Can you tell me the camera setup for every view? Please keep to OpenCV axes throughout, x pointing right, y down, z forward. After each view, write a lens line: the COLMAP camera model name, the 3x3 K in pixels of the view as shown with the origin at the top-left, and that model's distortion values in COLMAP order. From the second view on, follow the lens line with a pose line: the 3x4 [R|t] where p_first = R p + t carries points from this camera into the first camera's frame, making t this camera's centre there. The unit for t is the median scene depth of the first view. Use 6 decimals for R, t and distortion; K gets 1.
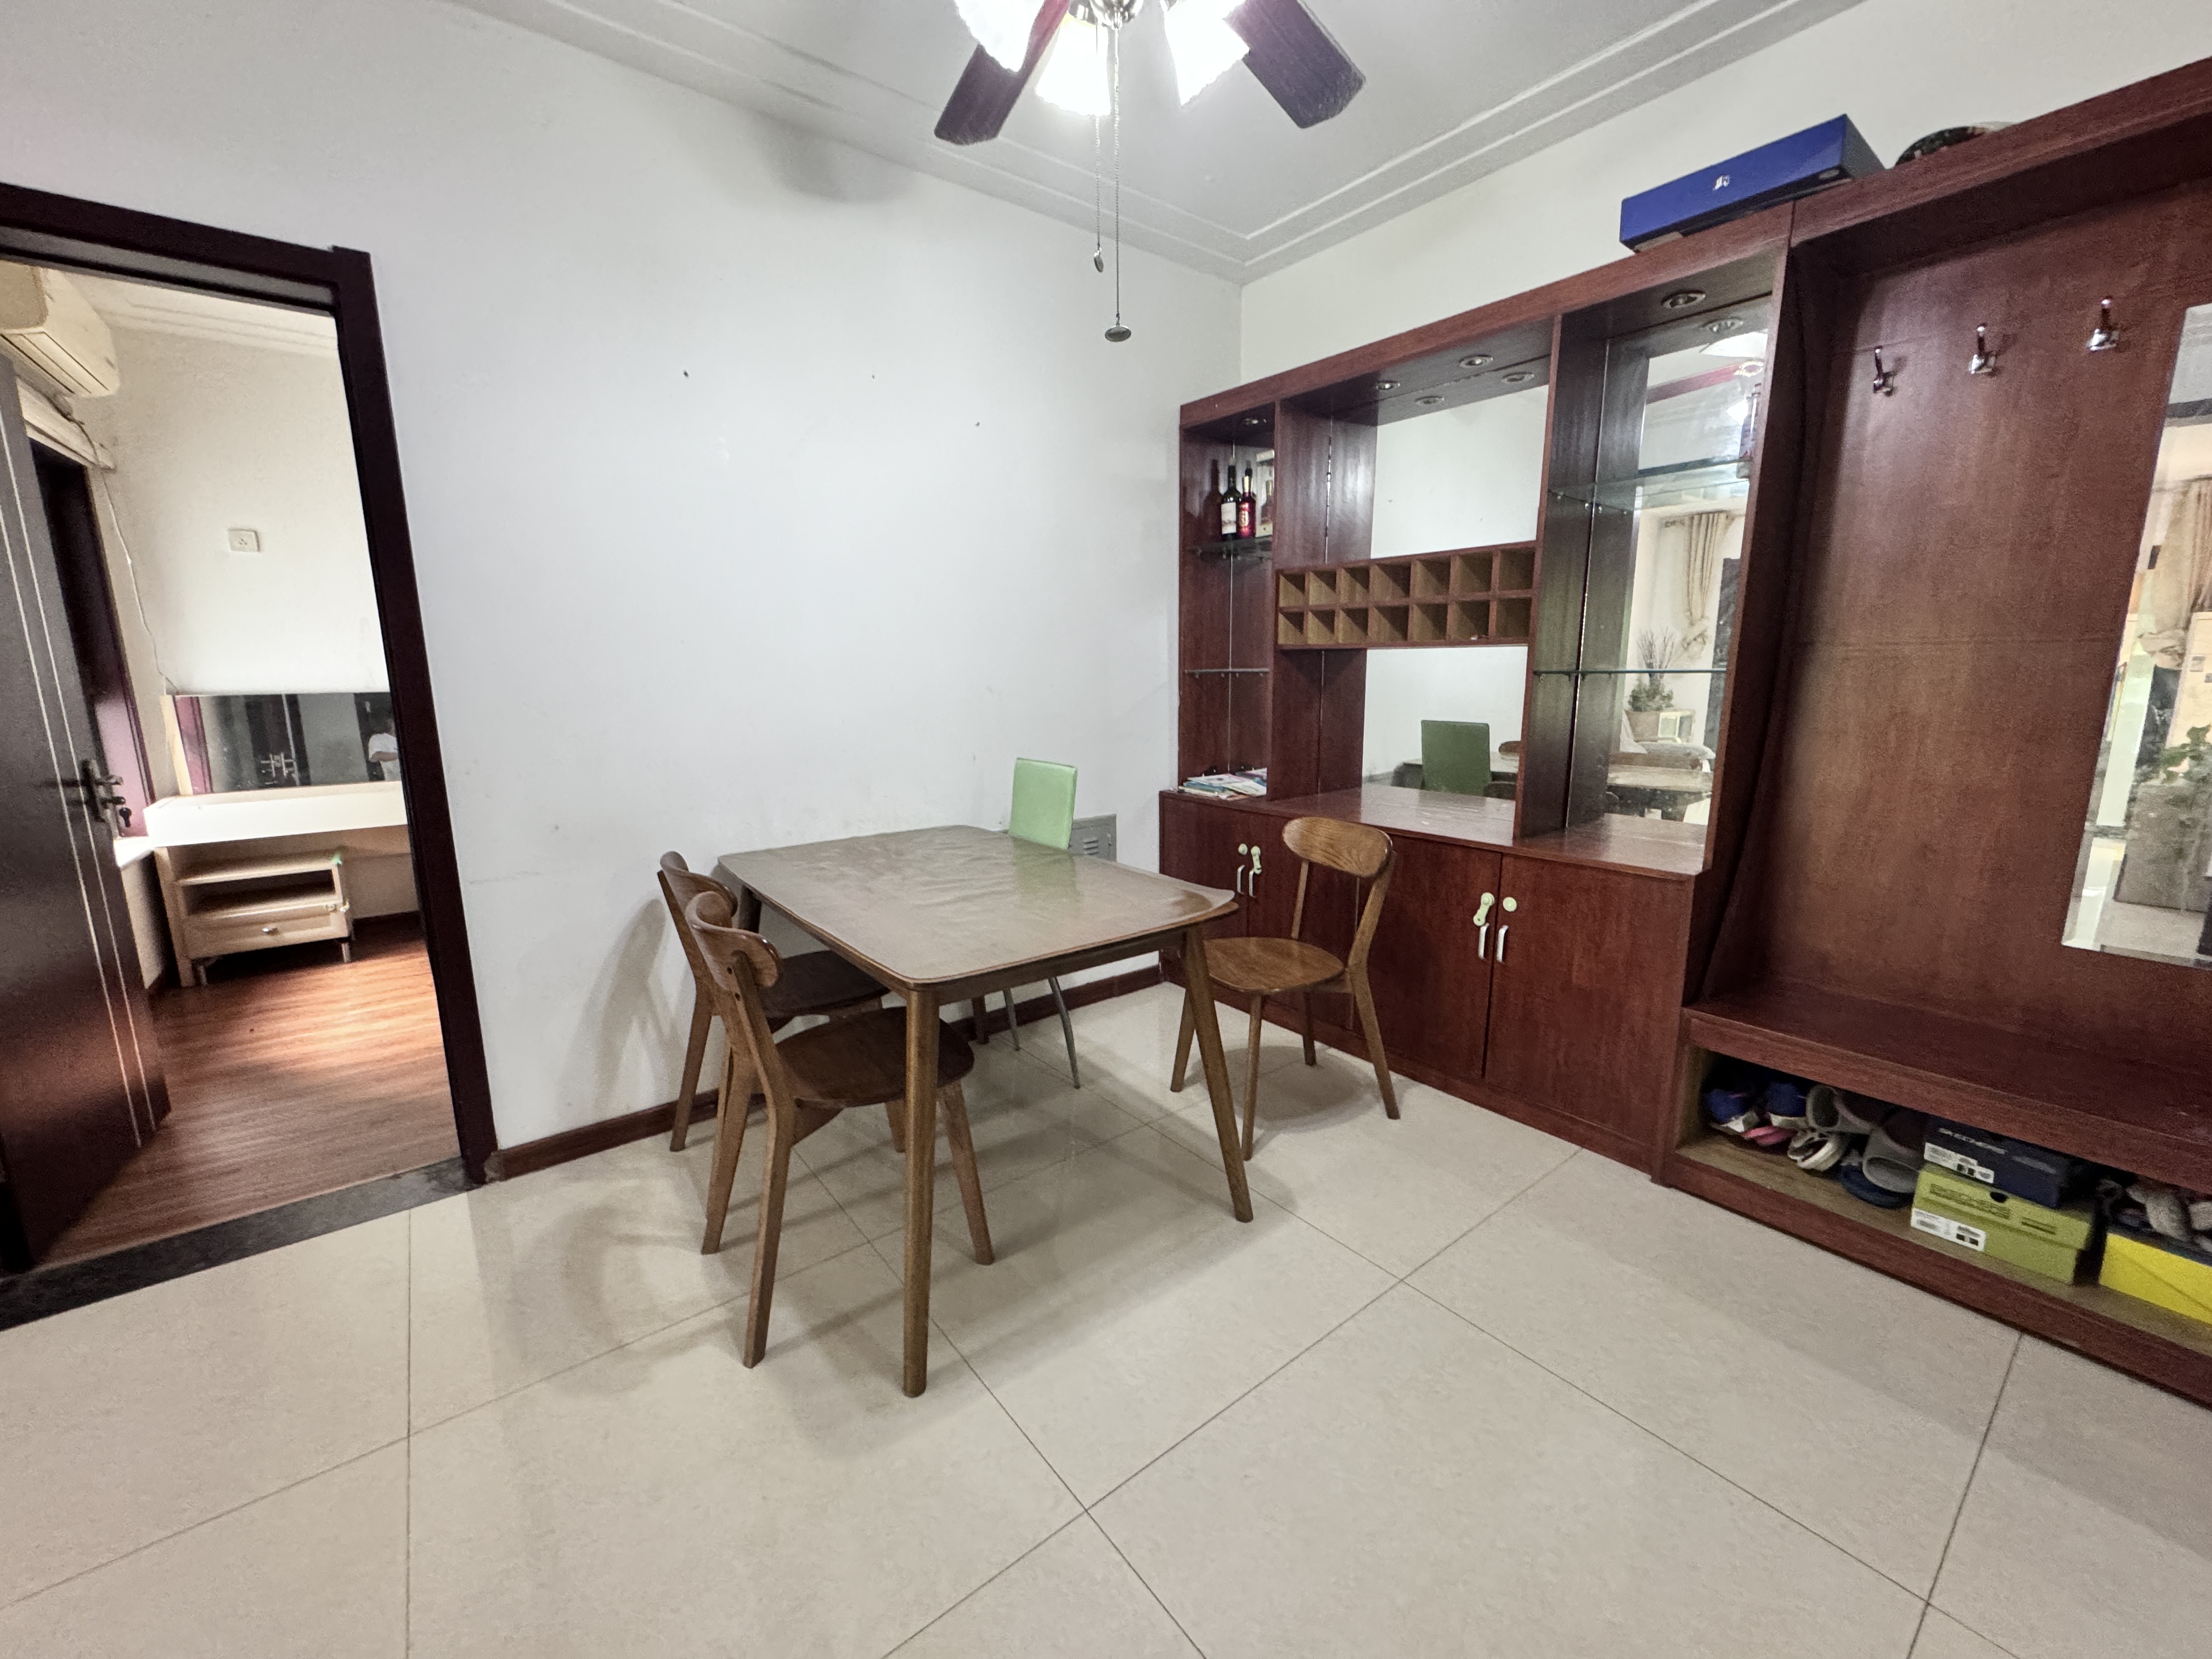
lens RADIAL K [[887.8, 0, 1108.5], [0, 887.8, 828.6], [0, 0, 1]] dist [0.002555, 0.000613]
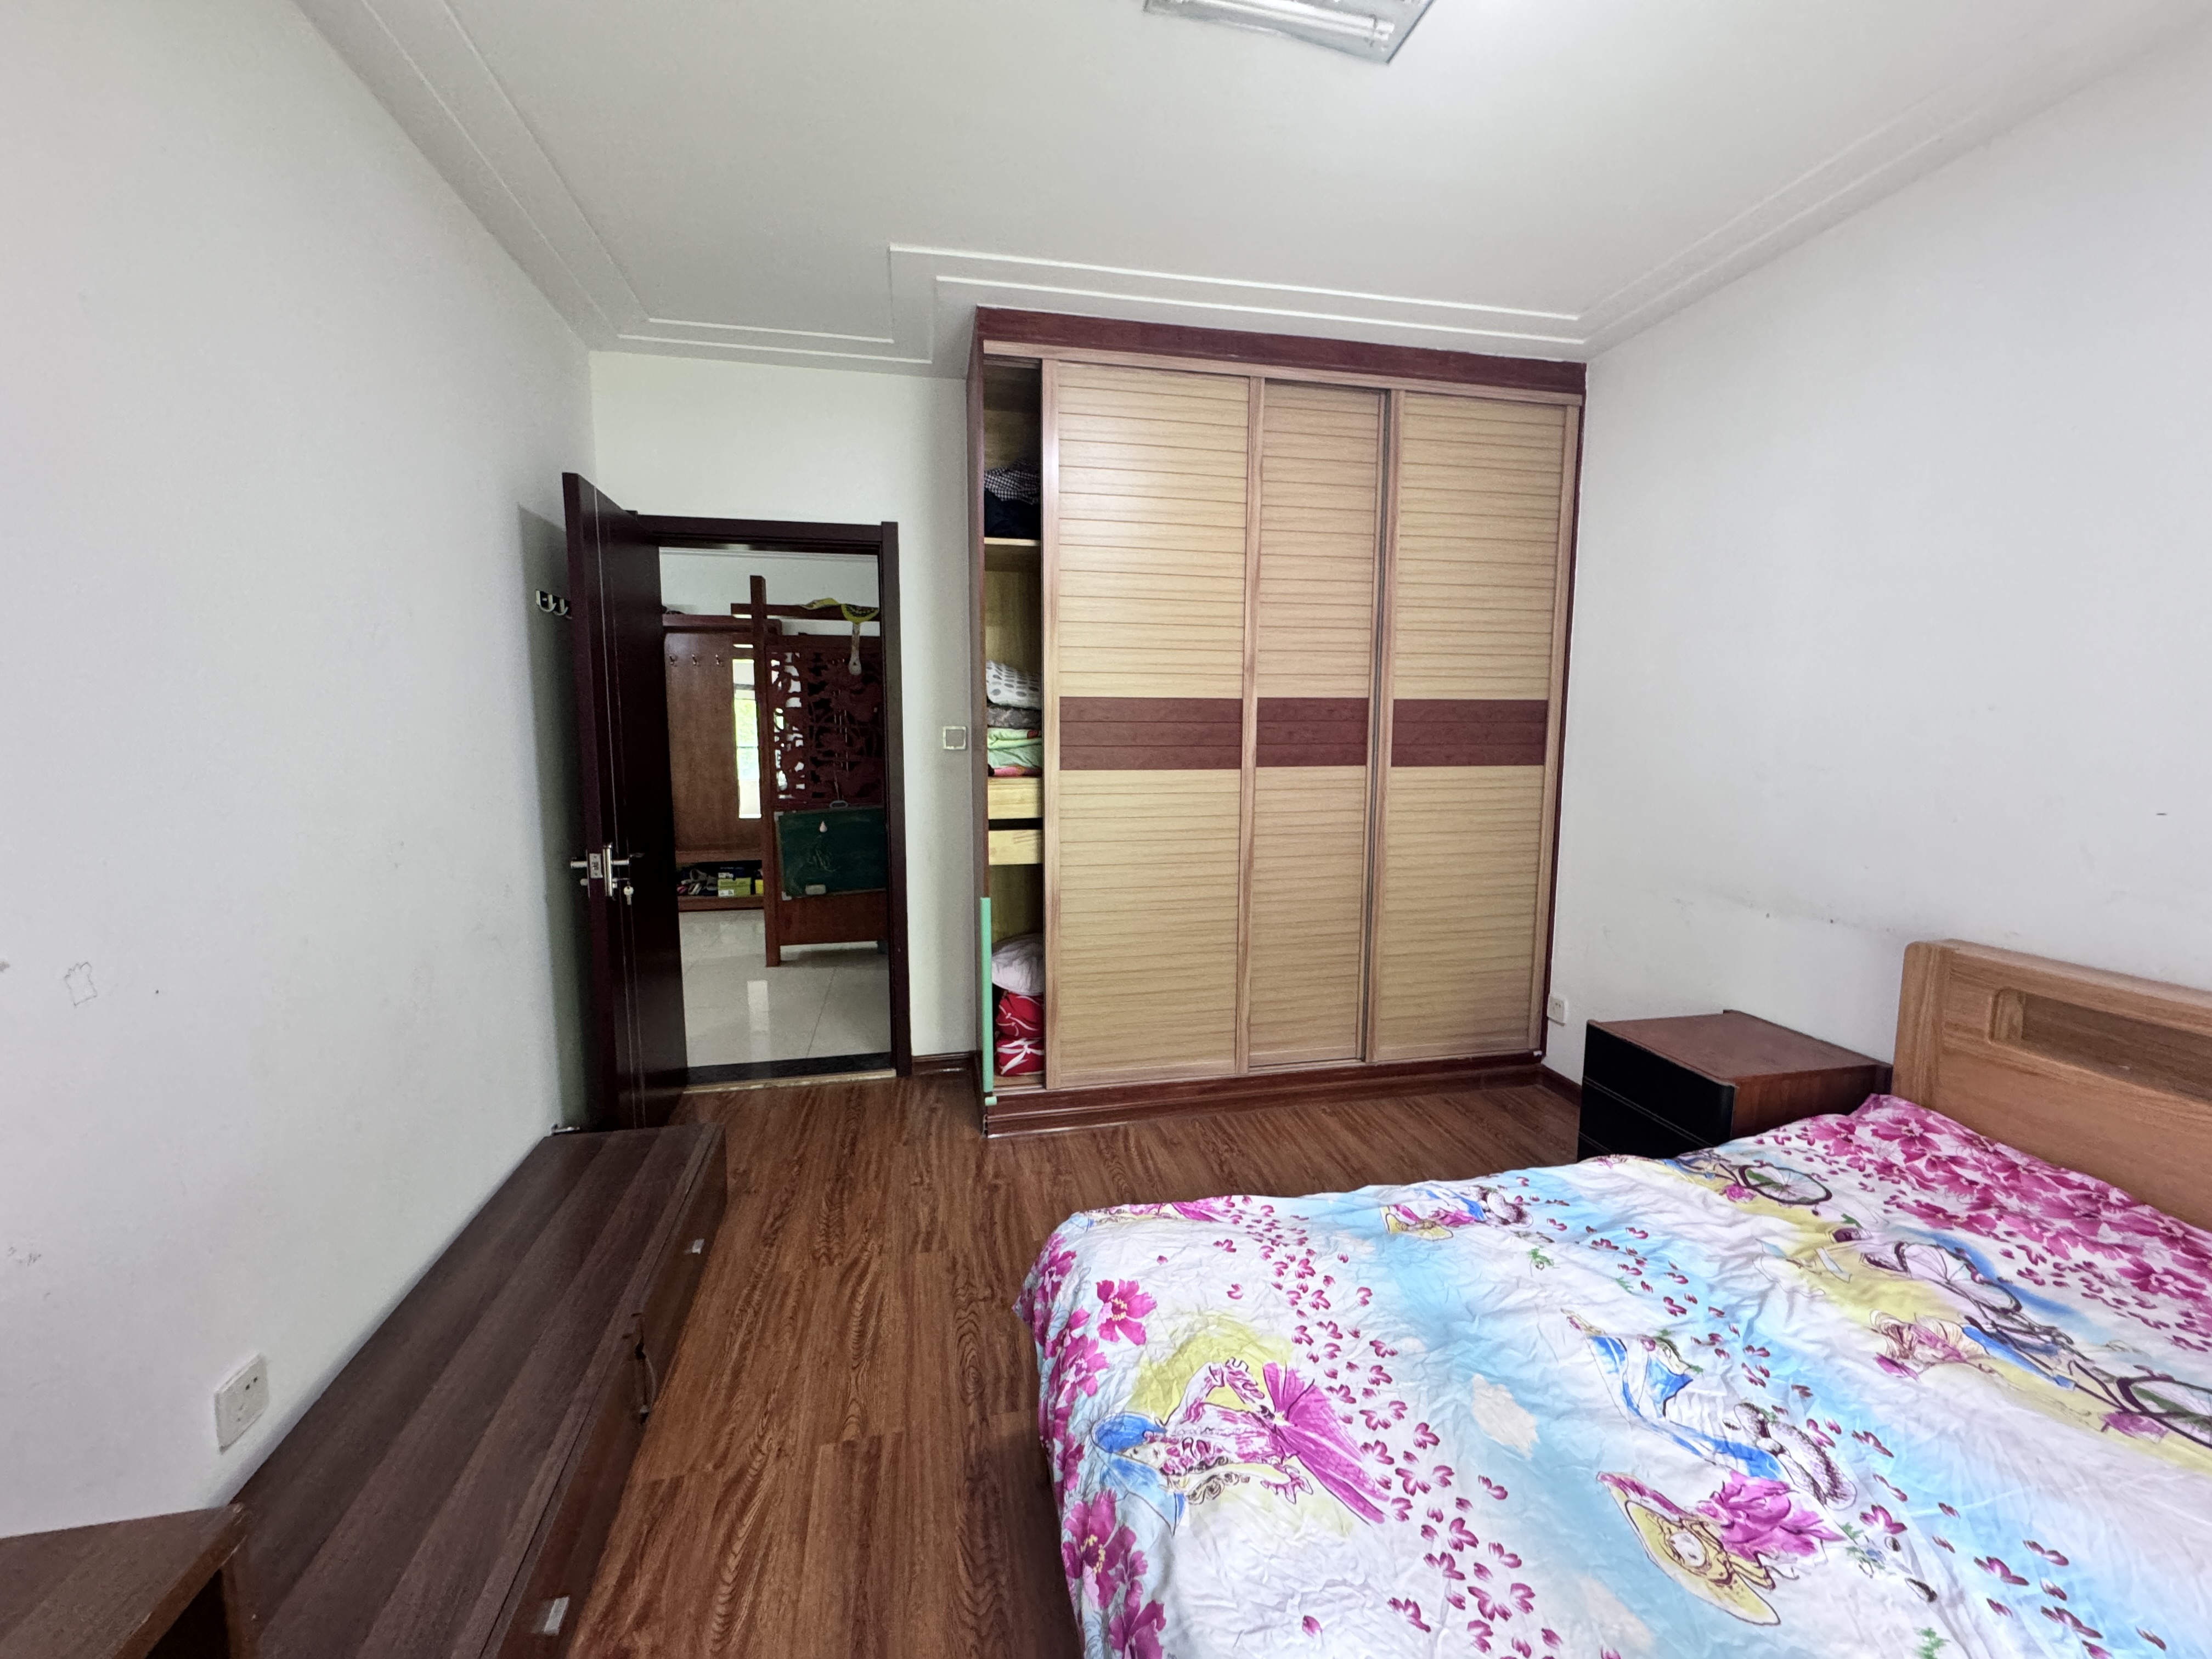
lens RADIAL K [[887.8, 0, 1104.3], [0, 887.8, 828.9], [0, 0, 1]] dist [0.002555, 0.000613]
pose [[0.433823, -0.098880, 0.895556, -1.593207], [0.157804, 0.986935, 0.032526, 0.291869], [-0.887071, 0.127211, 0.443759, -1.983618]]
